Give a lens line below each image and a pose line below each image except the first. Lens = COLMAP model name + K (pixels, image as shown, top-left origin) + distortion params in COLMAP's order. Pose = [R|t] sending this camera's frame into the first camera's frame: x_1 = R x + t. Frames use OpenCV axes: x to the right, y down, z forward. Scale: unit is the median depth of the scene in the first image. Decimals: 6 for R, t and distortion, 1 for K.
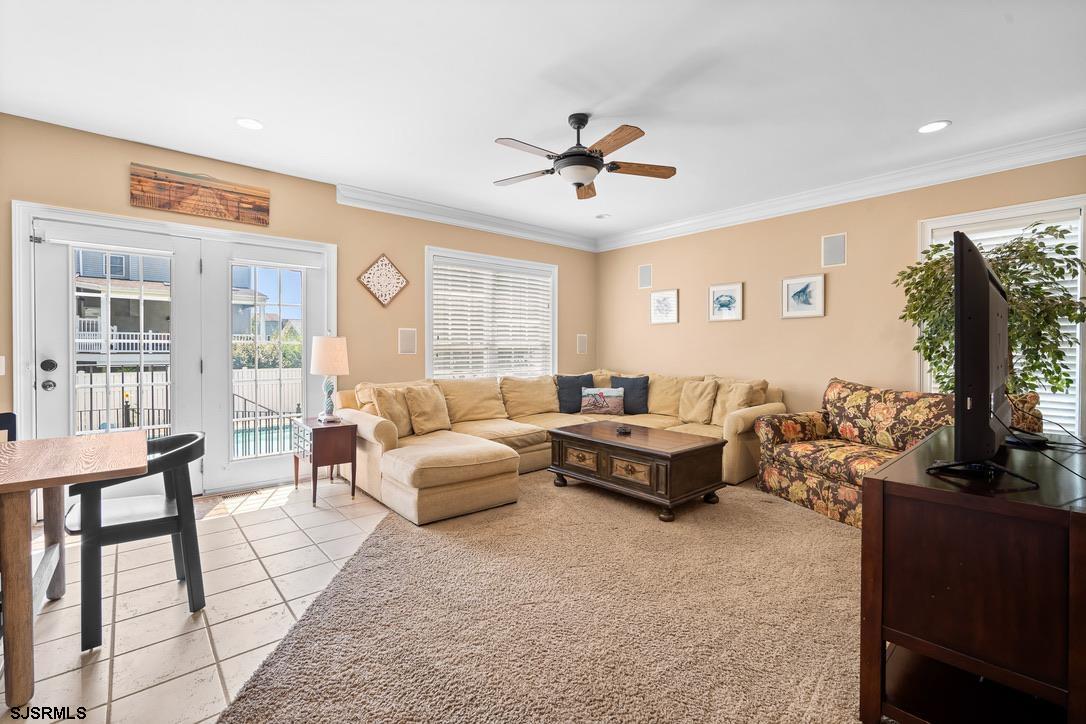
lens RADIAL K [[472.8, 0, 544.1], [0, 472.8, 357.1], [0, 0, 1]] dist [-0.002339, 0.000445]
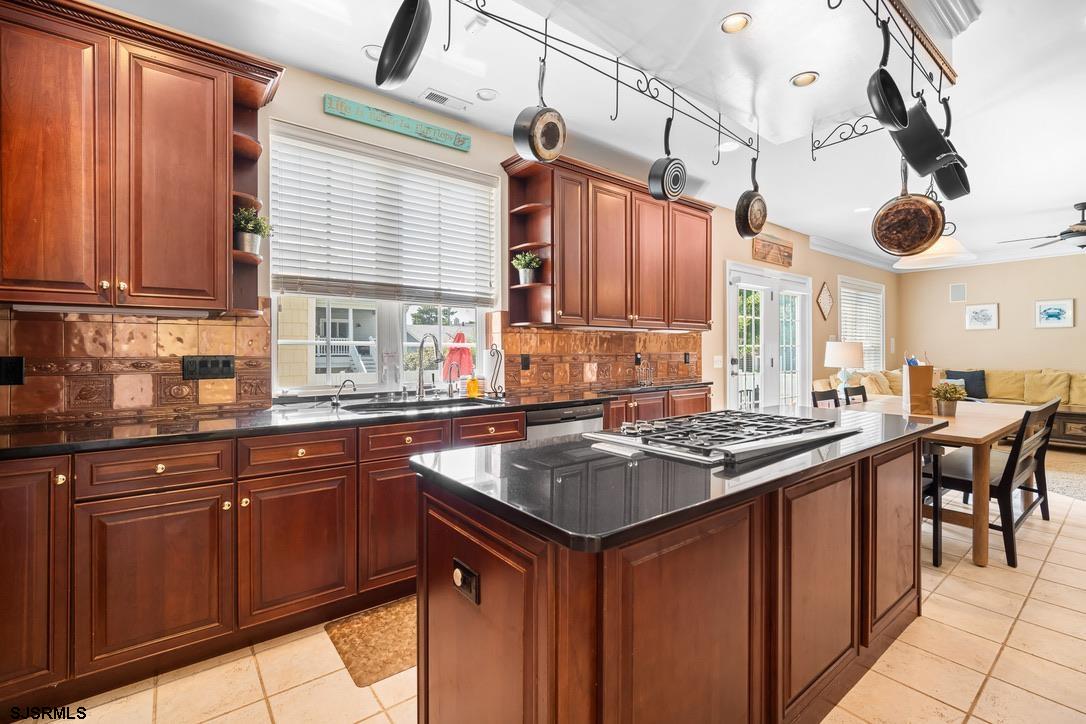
lens RADIAL K [[472.8, 0, 539.0], [0, 472.8, 359.4], [0, 0, 1]] dist [-0.002339, 0.000445]
pose [[0.998955, -0.004061, -0.045526, -1.012898], [0.004179, 0.999988, 0.002510, 0.002281], [0.045515, -0.002698, 0.998960, -0.392900]]
